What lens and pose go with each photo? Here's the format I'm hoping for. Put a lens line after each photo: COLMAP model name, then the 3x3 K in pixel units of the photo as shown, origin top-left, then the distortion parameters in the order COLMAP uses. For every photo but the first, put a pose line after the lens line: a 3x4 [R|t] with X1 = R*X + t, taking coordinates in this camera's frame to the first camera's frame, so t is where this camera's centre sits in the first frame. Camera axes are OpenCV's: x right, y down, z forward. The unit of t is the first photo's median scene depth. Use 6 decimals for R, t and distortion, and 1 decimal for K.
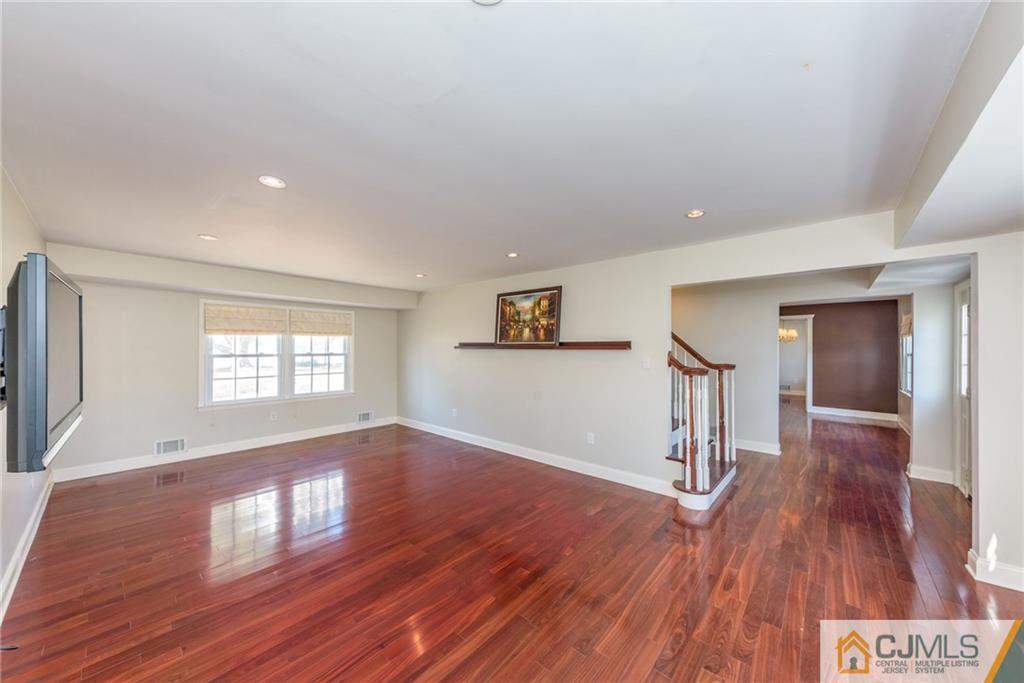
lens RADIAL K [[351.8, 0, 512.5], [0, 351.8, 347.6], [0, 0, 1]] dist [0.006350, -0.000981]
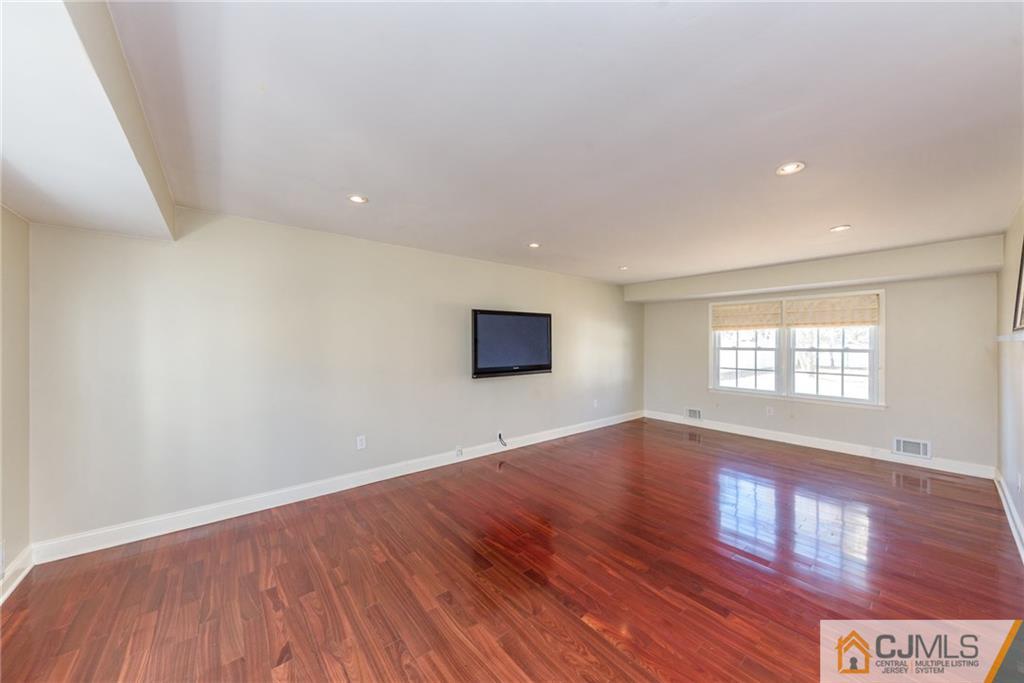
lens RADIAL K [[351.8, 0, 517.6], [0, 351.8, 347.9], [0, 0, 1]] dist [0.006350, -0.000981]
pose [[-0.129211, 0.017668, -0.991460, 0.392934], [0.000223, 0.999842, 0.017788, -0.000052], [0.991617, 0.002077, -0.129194, 0.416928]]
